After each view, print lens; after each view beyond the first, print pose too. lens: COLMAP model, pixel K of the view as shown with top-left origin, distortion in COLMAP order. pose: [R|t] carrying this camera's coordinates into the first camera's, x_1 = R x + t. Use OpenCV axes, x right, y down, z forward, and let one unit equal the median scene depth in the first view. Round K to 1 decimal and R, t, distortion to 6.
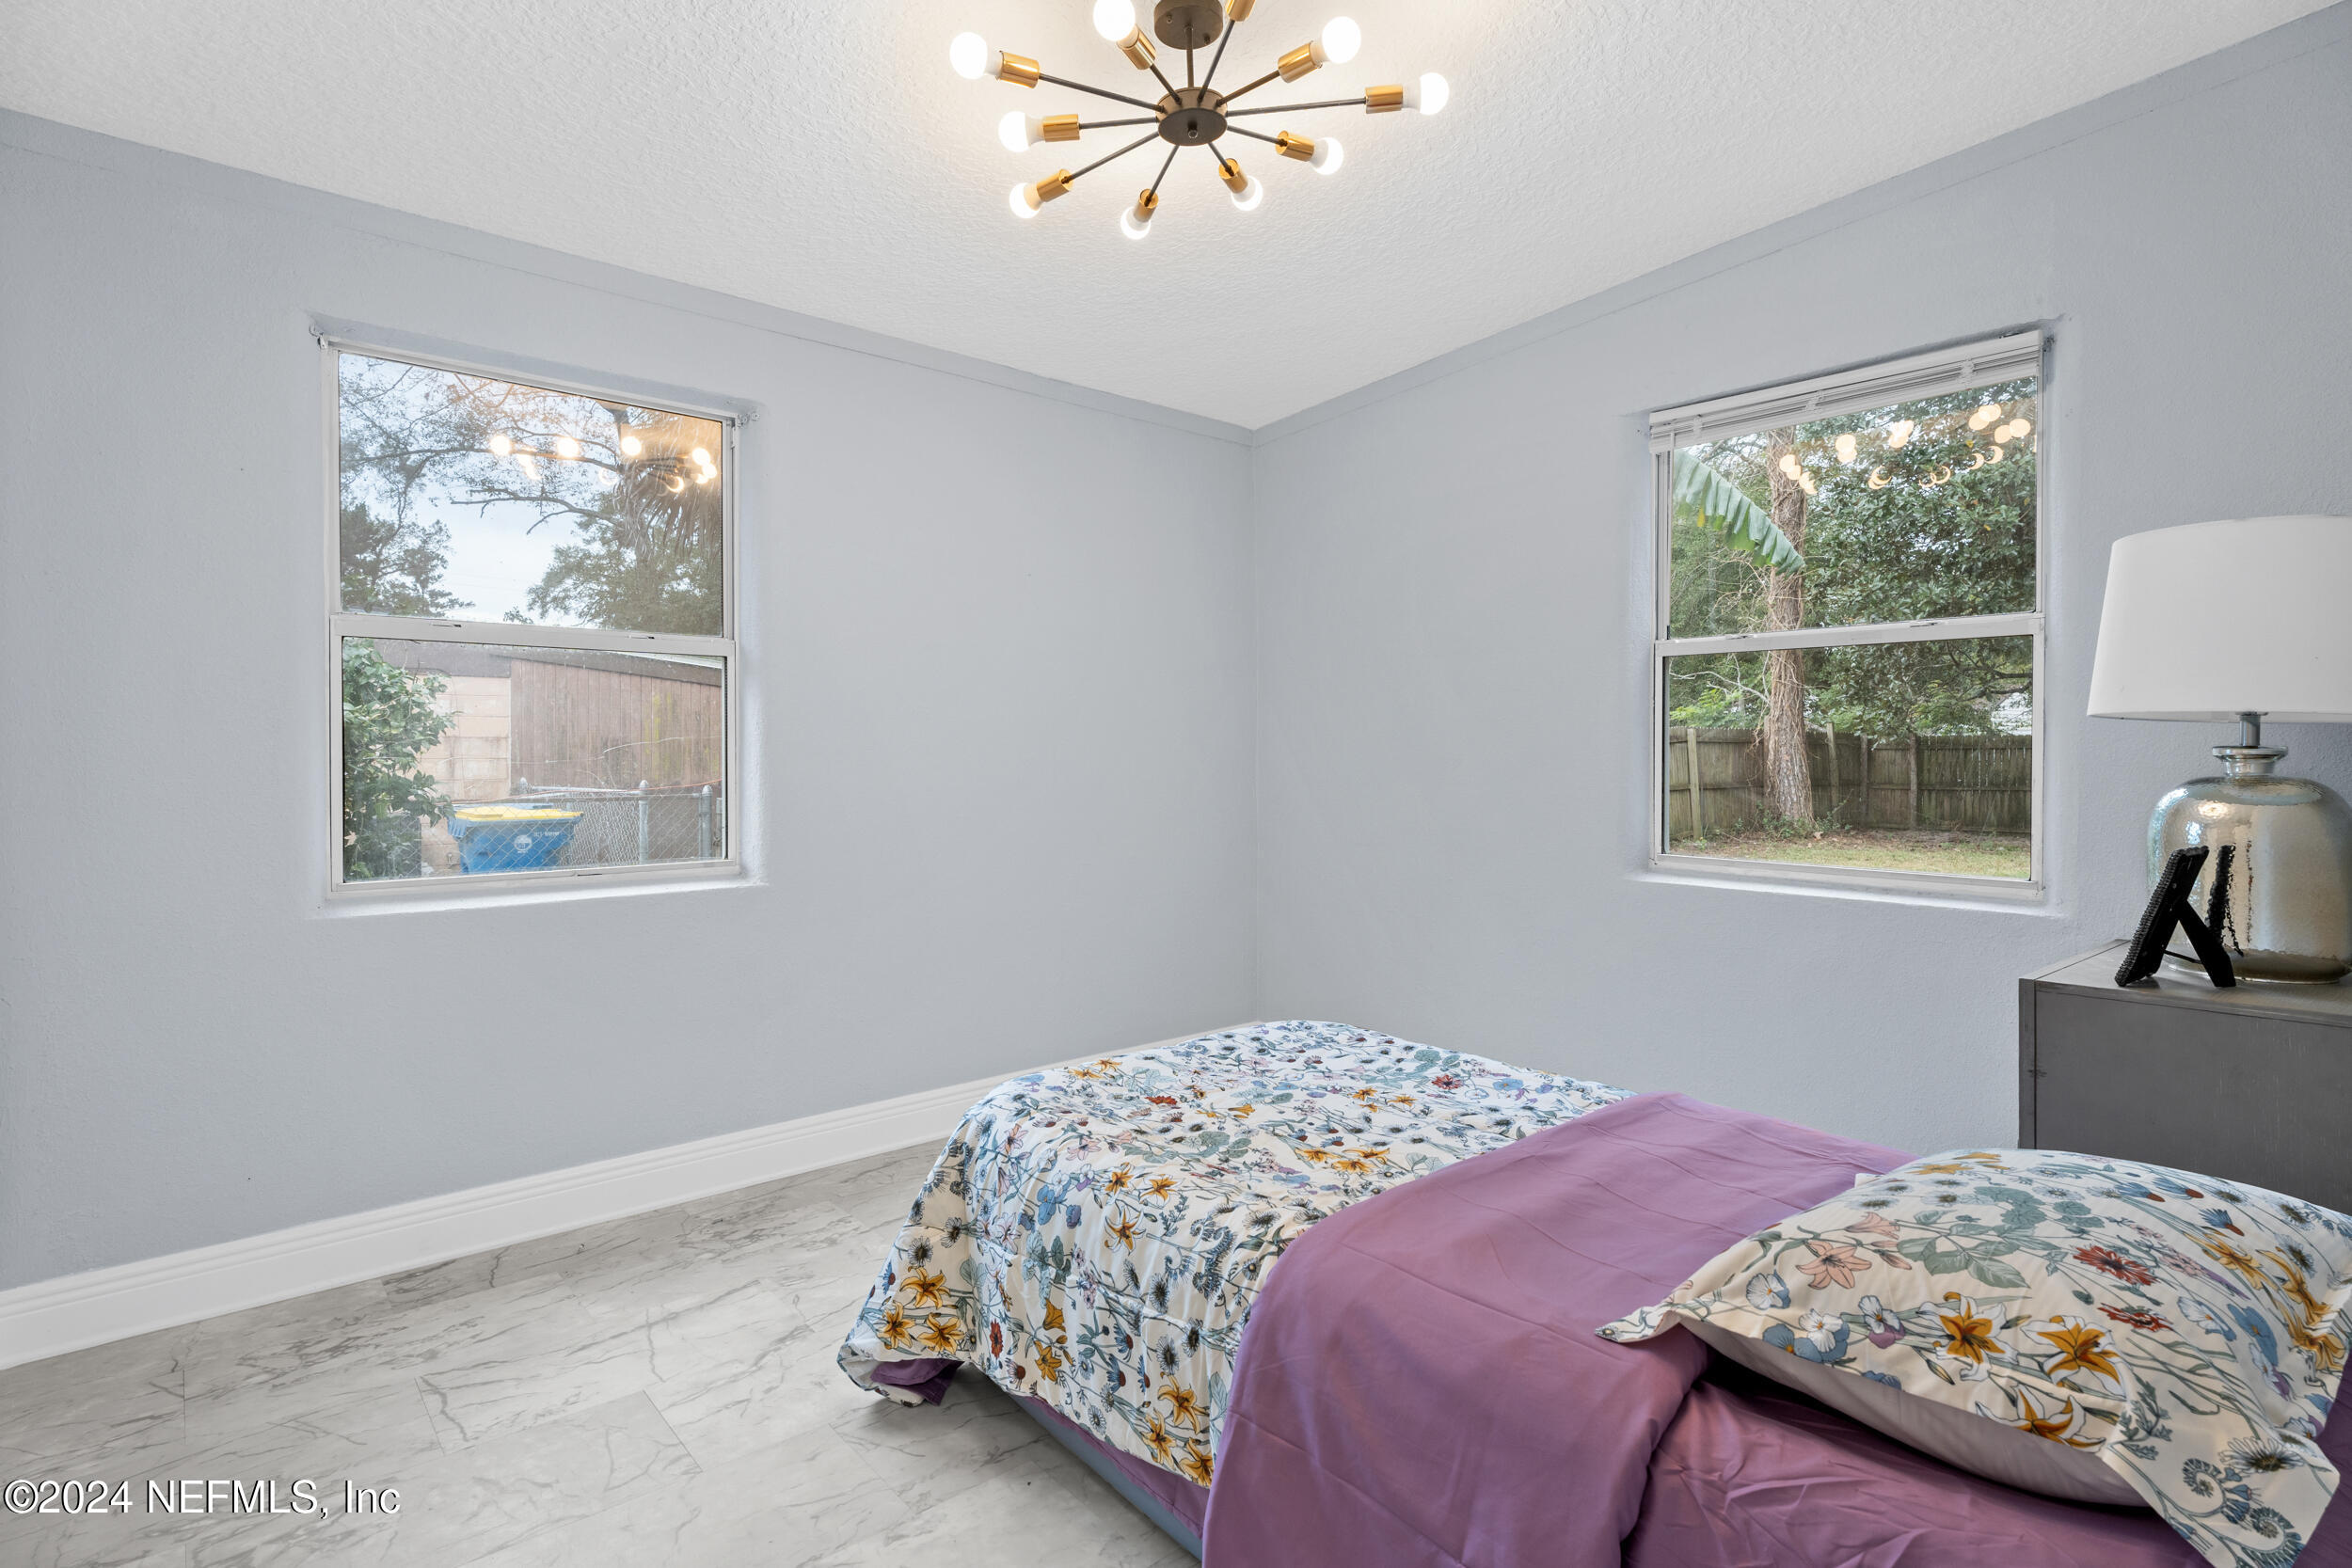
lens RADIAL K [[1169.7, 0, 1176.2], [0, 1169.7, 774.2], [0, 0, 1]] dist [-0.000378, 0.000970]
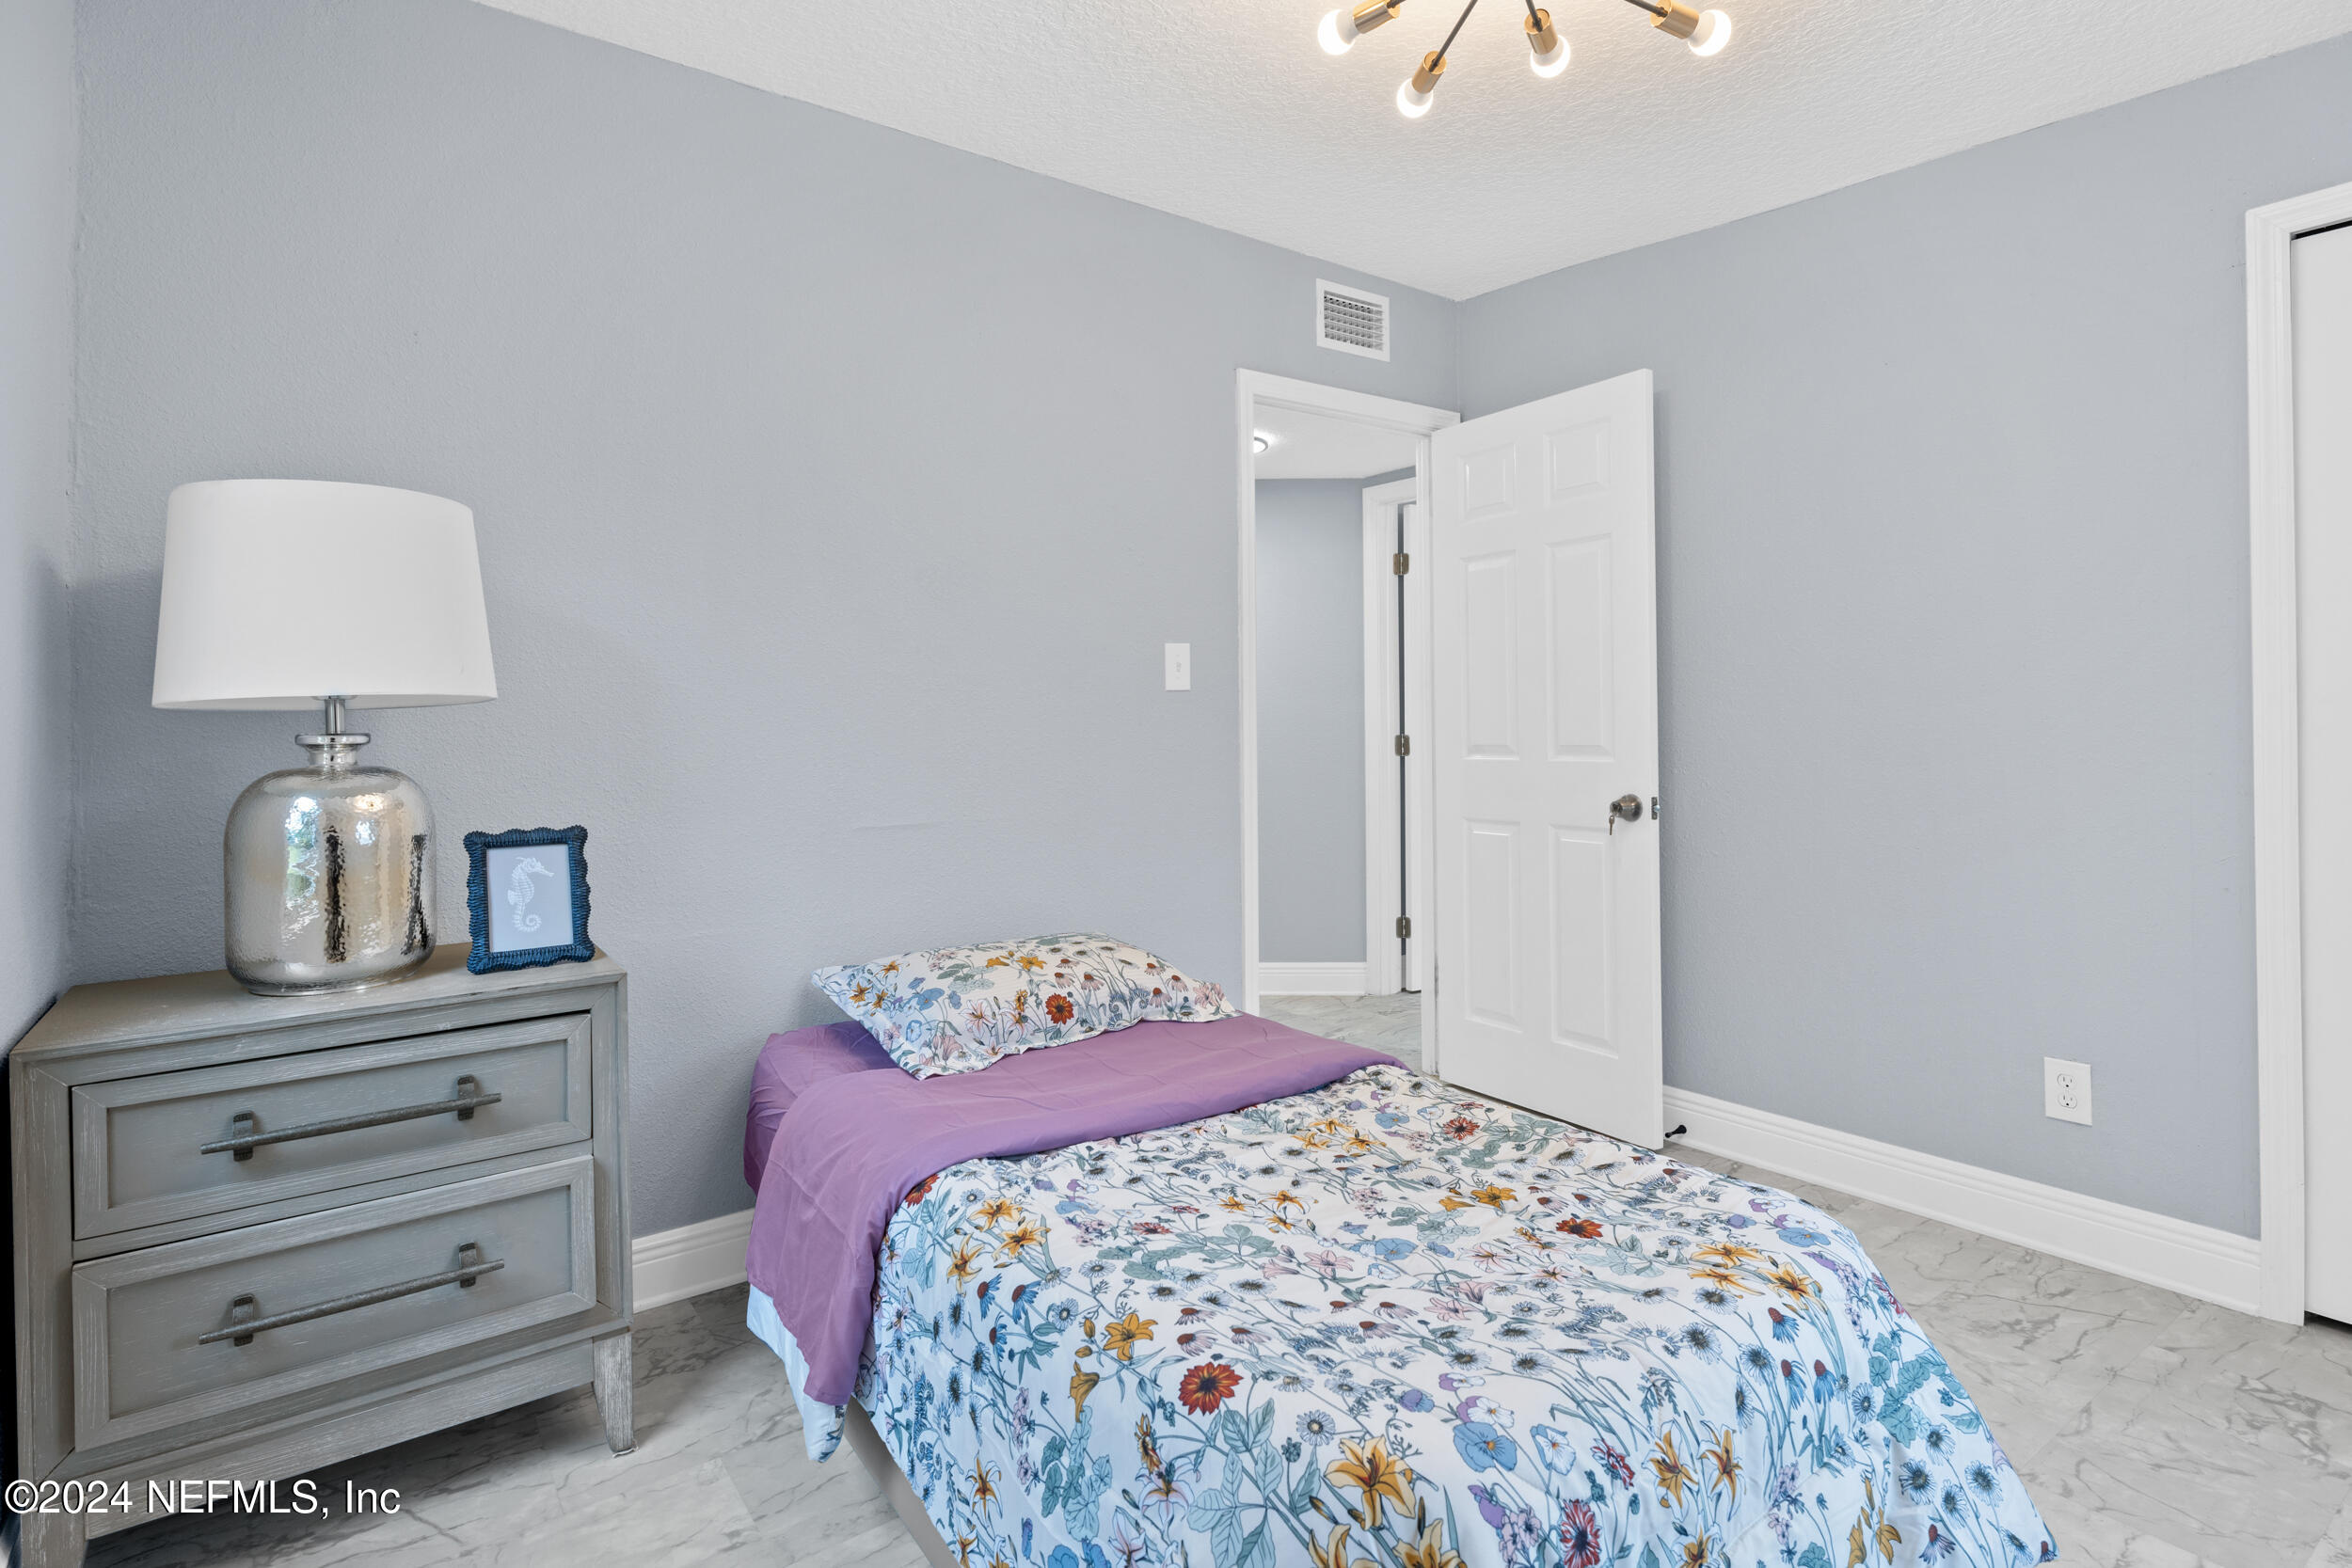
lens RADIAL K [[1169.7, 0, 1175.6], [0, 1169.7, 773.5], [0, 0, 1]] dist [-0.000378, 0.000970]
pose [[-0.995827, 0.003341, 0.091195, 0.160935], [0.005335, 0.999752, 0.021638, -0.010005], [-0.091100, 0.022034, -0.995598, 1.699369]]
